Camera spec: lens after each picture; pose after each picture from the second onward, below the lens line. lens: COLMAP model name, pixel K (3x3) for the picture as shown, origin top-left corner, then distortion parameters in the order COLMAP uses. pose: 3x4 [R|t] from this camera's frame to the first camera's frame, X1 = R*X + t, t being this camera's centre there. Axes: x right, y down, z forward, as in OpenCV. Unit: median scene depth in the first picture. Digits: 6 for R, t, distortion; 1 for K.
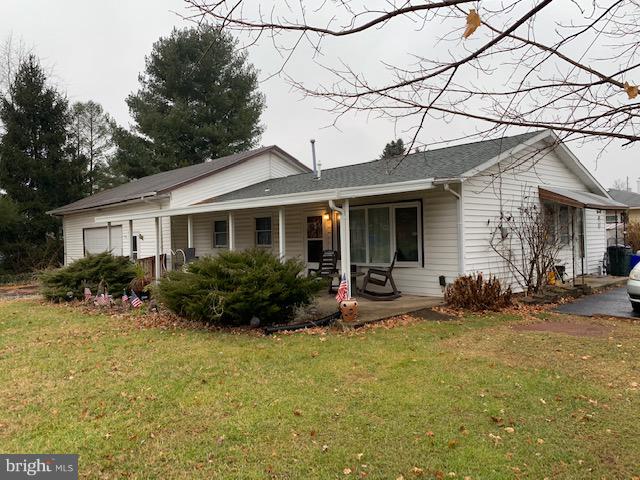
lens RADIAL K [[494.9, 0, 322.4], [0, 494.9, 244.5], [0, 0, 1]] dist [0.038053, -0.002744]
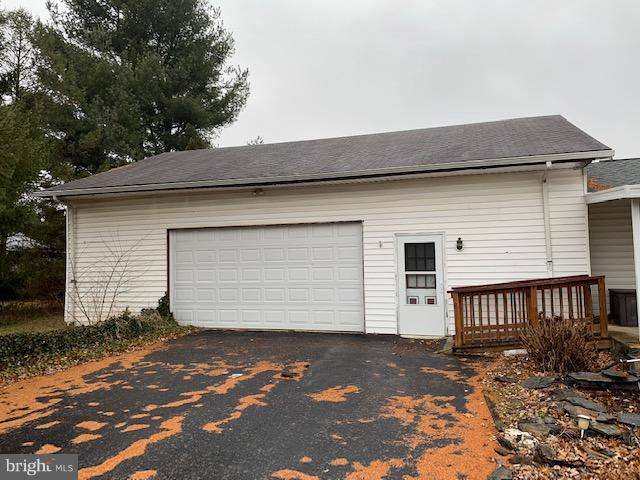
lens RADIAL K [[494.9, 0, 321.9], [0, 494.9, 236.3], [0, 0, 1]] dist [0.038053, -0.002744]
pose [[0.871341, 0.048113, 0.488313, -0.759583], [-0.004780, 0.995966, -0.089602, 0.025288], [-0.490655, 0.075740, 0.868056, 0.632209]]
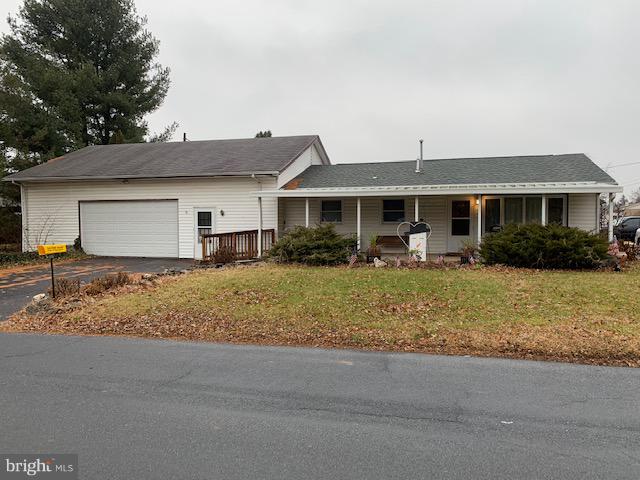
lens RADIAL K [[494.9, 0, 316.0], [0, 494.9, 241.9], [0, 0, 1]] dist [0.038053, -0.002744]
pose [[0.865178, 0.002255, 0.501459, -0.723099], [-0.014380, 0.999690, 0.020314, 0.022567], [-0.501258, -0.024786, 0.864943, 0.018002]]
